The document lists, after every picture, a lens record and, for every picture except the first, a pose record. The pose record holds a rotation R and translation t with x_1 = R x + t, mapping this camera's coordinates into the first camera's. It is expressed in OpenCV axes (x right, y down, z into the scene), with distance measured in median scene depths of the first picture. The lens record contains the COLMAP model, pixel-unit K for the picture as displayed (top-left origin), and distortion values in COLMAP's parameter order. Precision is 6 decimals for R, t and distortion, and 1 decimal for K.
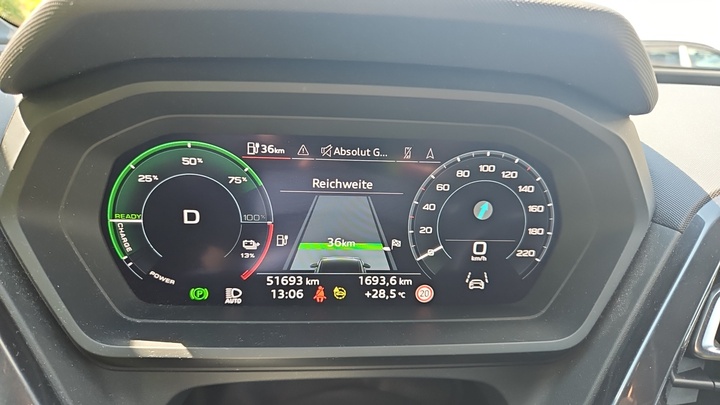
lens RADIAL K [[494.8, 0, 360.4], [0, 494.8, 206.0], [0, 0, 1]] dist [-0.004789, -0.001052]
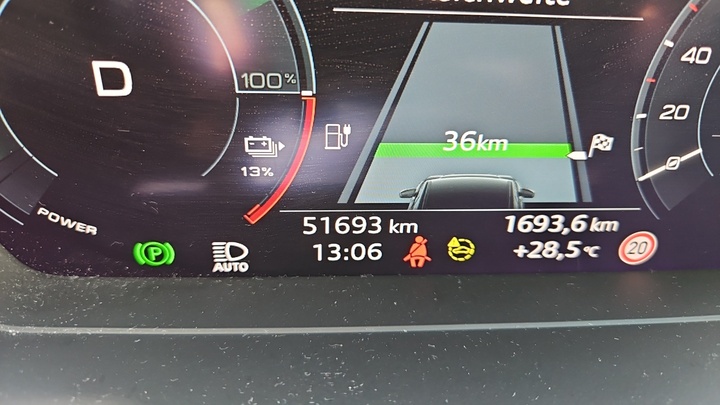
lens RADIAL K [[494.8, 0, 356.1], [0, 494.8, 200.7], [0, 0, 1]] dist [-0.004789, -0.001052]
pose [[0.999894, 0.005549, -0.013490, -0.134372], [-0.001589, 0.960738, 0.277452, 0.005168], [0.014500, -0.277401, 0.960645, 0.575044]]
